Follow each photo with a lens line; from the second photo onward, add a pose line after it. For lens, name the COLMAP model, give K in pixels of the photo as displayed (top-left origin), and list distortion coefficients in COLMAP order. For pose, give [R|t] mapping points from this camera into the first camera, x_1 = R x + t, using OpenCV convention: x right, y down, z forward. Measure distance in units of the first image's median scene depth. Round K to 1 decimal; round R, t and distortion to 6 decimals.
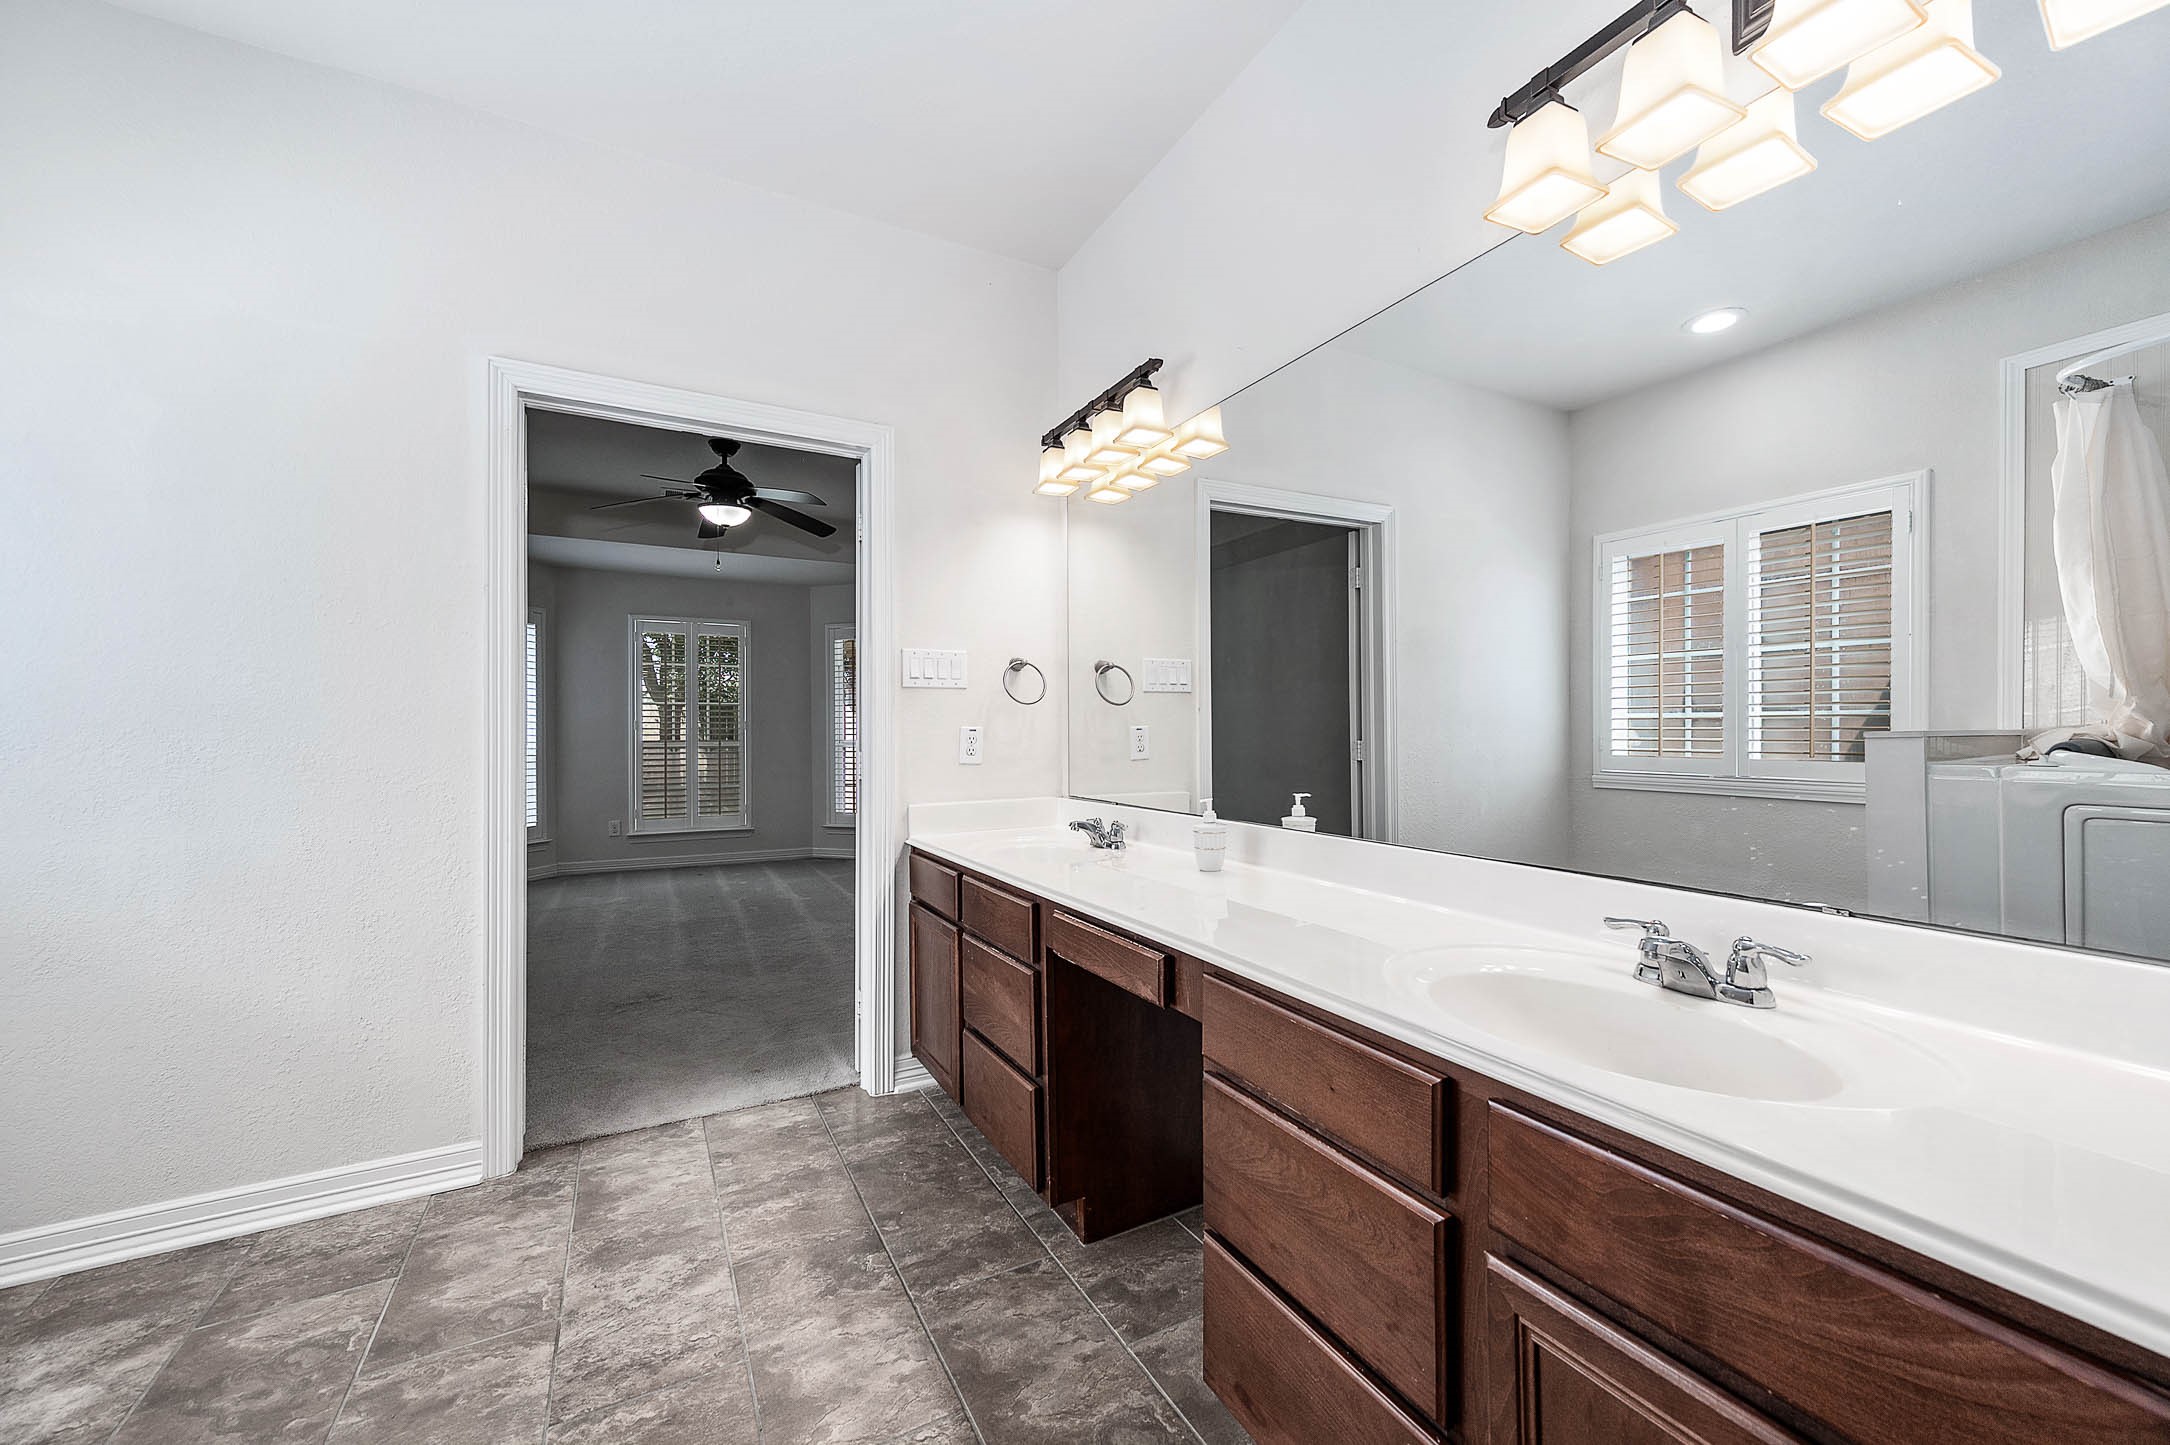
lens RADIAL K [[857.1, 0, 1087.0], [0, 857.1, 721.9], [0, 0, 1]] dist [0.017293, 0.000251]
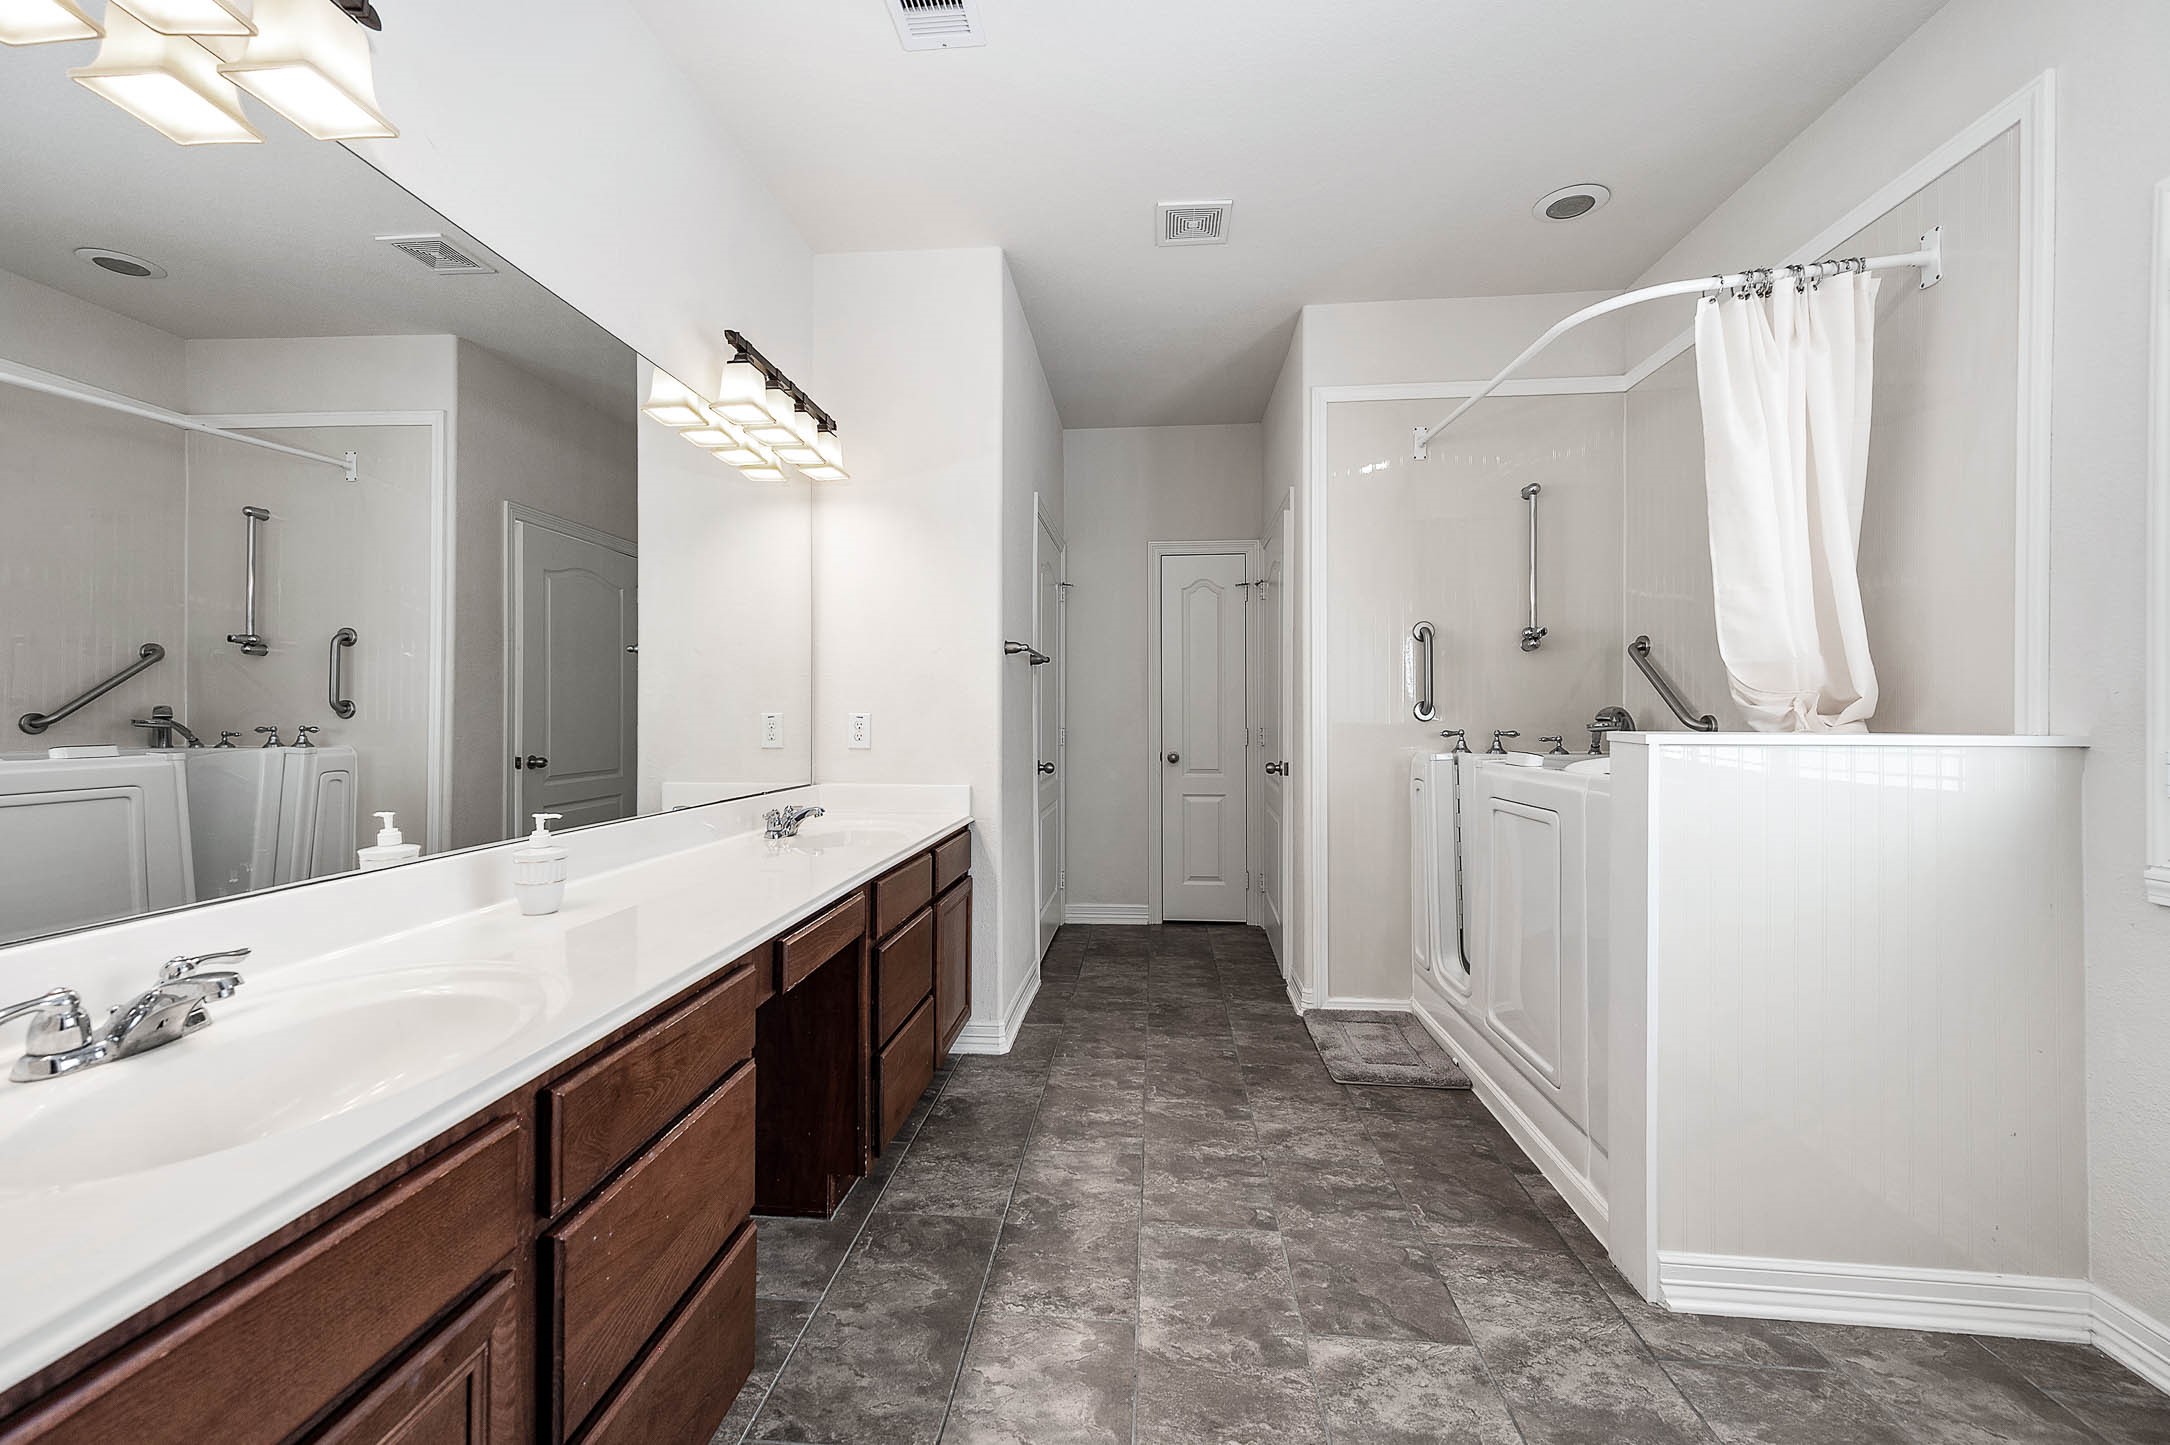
lens RADIAL K [[857.1, 0, 1078.9], [0, 857.1, 713.7], [0, 0, 1]] dist [0.017293, 0.000251]
pose [[-0.836666, 0.001294, 0.547711, -0.813504], [-0.000643, 0.999994, -0.003346, 0.007774], [-0.547713, -0.003152, -0.836661, 1.743672]]
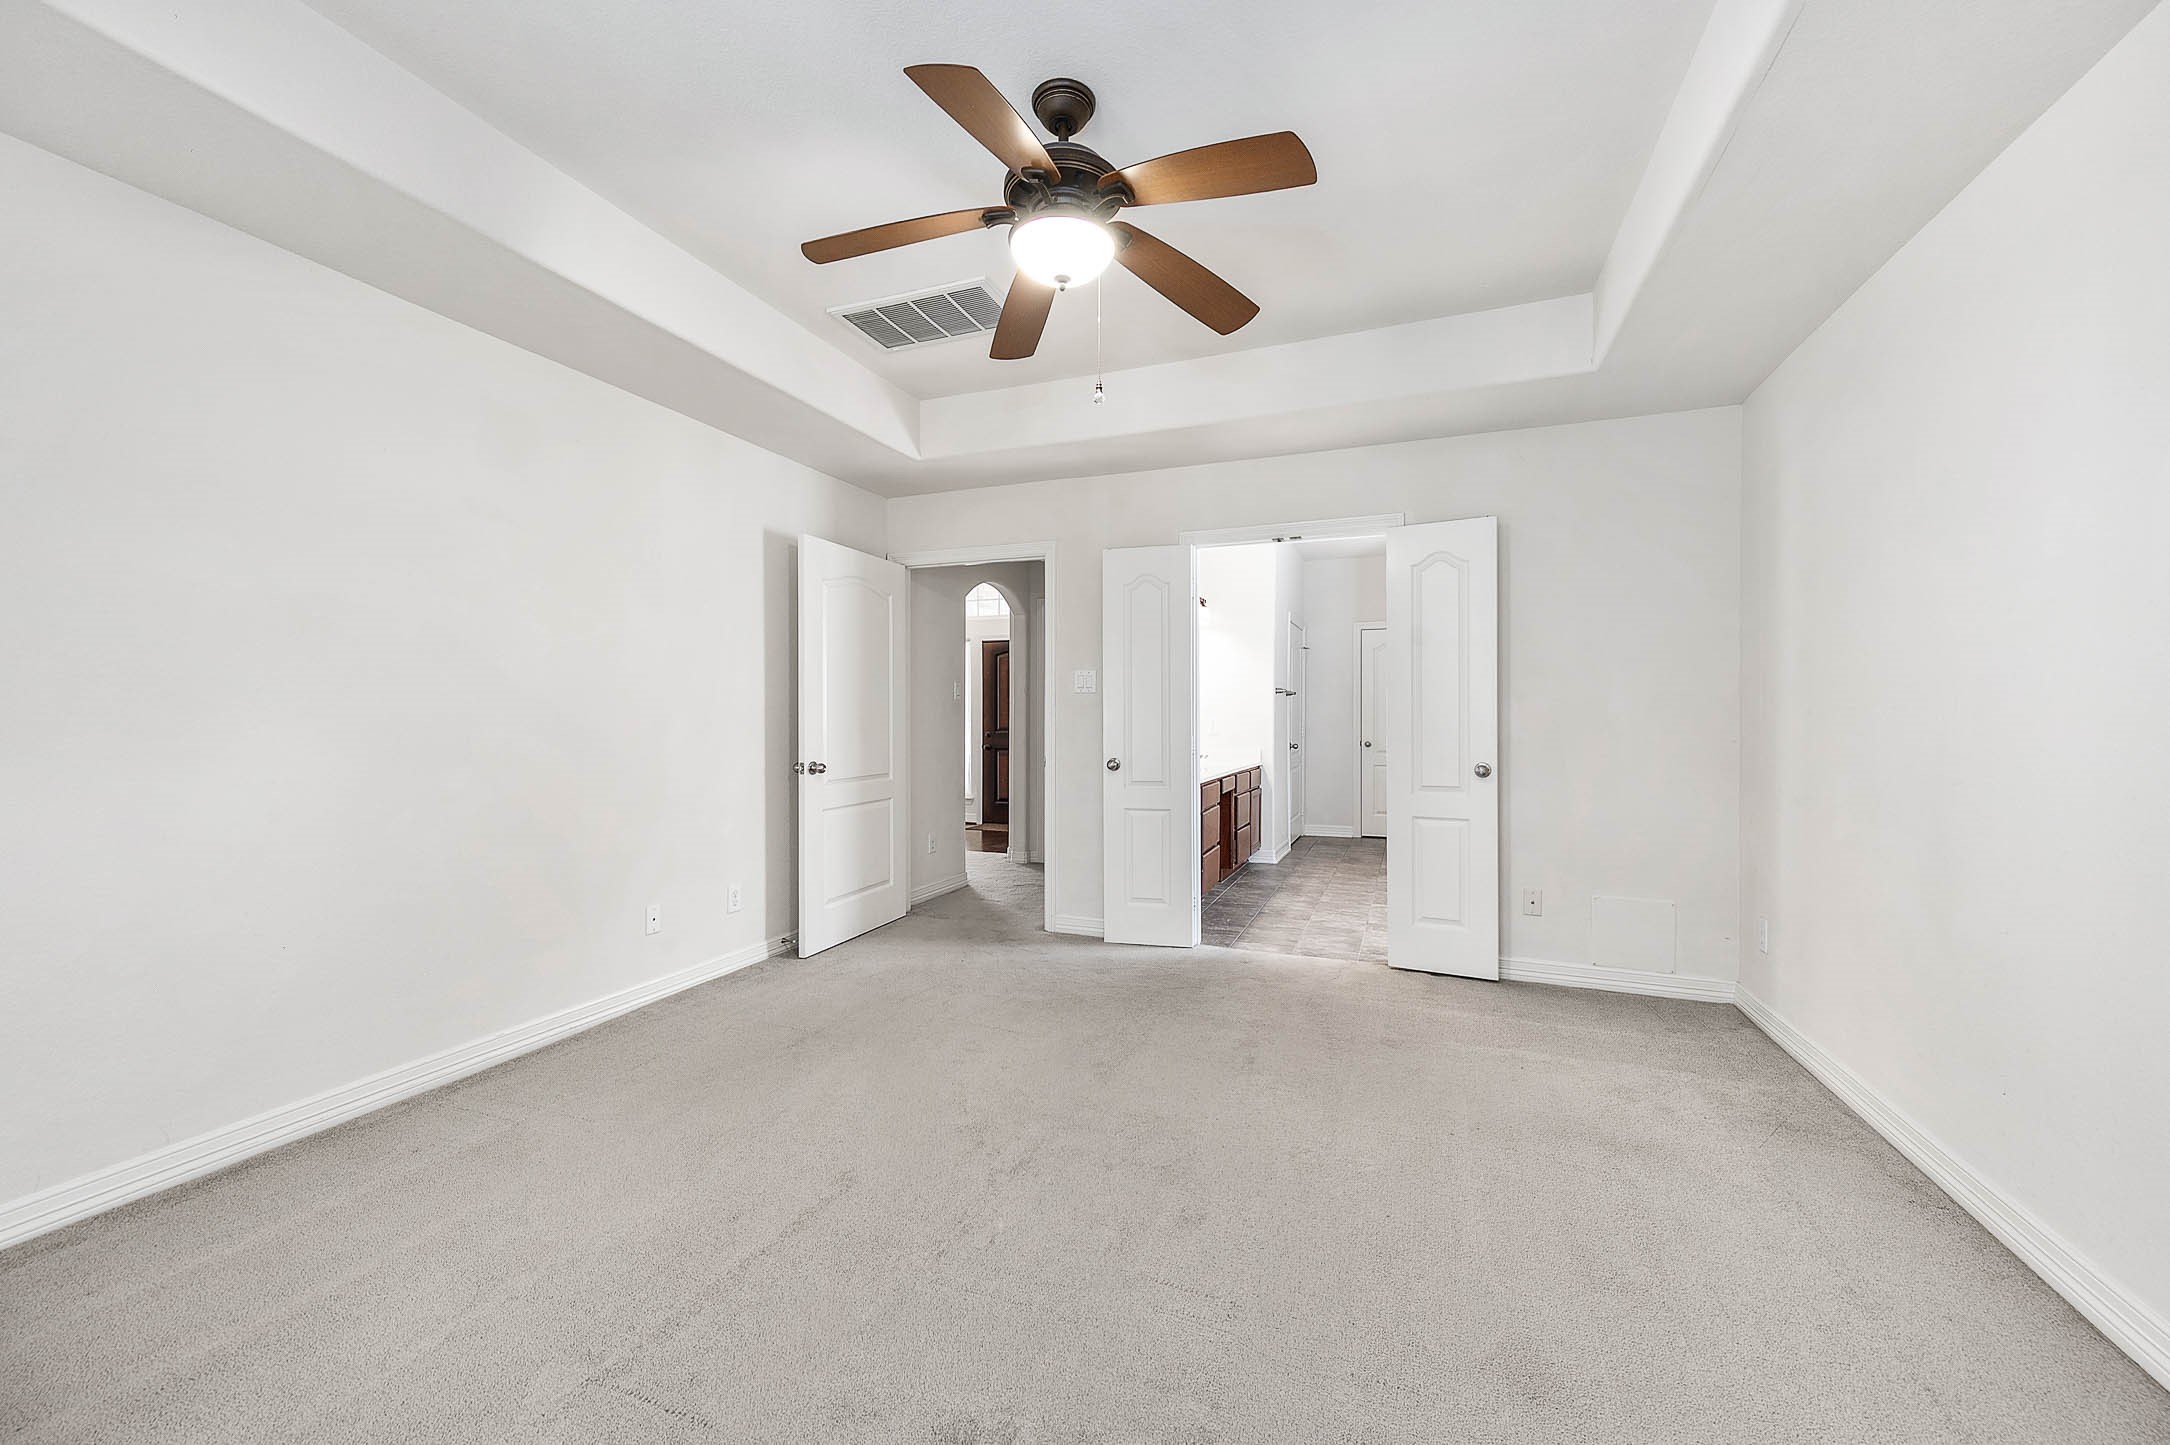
lens RADIAL K [[857.1, 0, 1081.6], [0, 857.1, 723.8], [0, 0, 1]] dist [0.017293, 0.000251]
pose [[-0.651744, -0.008927, 0.758387, -2.547210], [-0.005149, 0.999960, 0.007346, -0.004674], [-0.758422, 0.000883, -0.651763, 4.181402]]
